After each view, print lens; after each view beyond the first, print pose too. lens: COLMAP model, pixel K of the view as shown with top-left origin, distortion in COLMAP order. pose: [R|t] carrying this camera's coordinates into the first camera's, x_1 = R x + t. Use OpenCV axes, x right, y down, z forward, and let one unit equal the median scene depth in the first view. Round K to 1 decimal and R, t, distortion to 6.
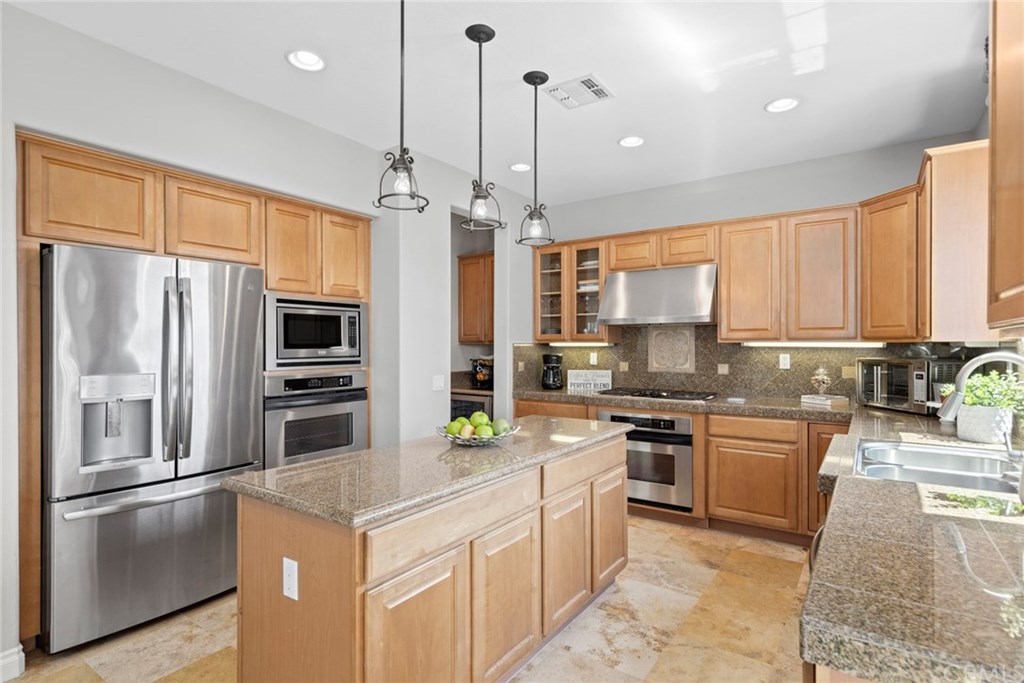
lens RADIAL K [[512.2, 0, 527.6], [0, 512.2, 343.1], [0, 0, 1]] dist [0.000974, -0.000169]
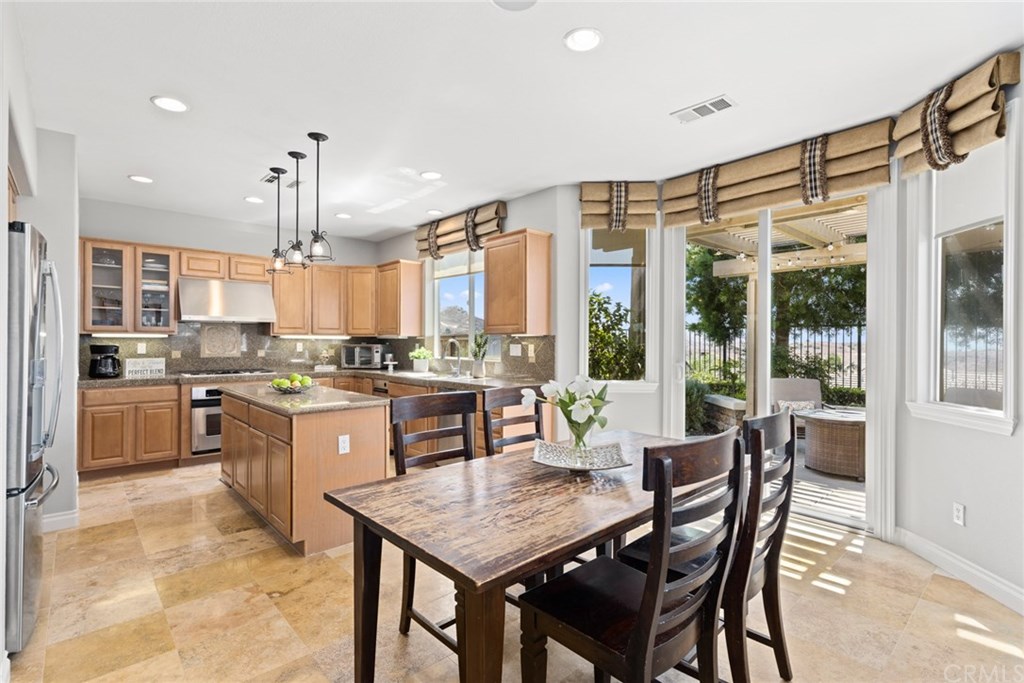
lens RADIAL K [[474.8, 0, 512.0], [0, 474.8, 341.5], [0, 0, 1]] dist [-0.003330, -0.000580]
pose [[0.229605, 0.002970, 0.973279, -0.732097], [-0.003711, 0.999991, -0.002176, 0.015033], [-0.973277, -0.003112, 0.229614, -0.033498]]
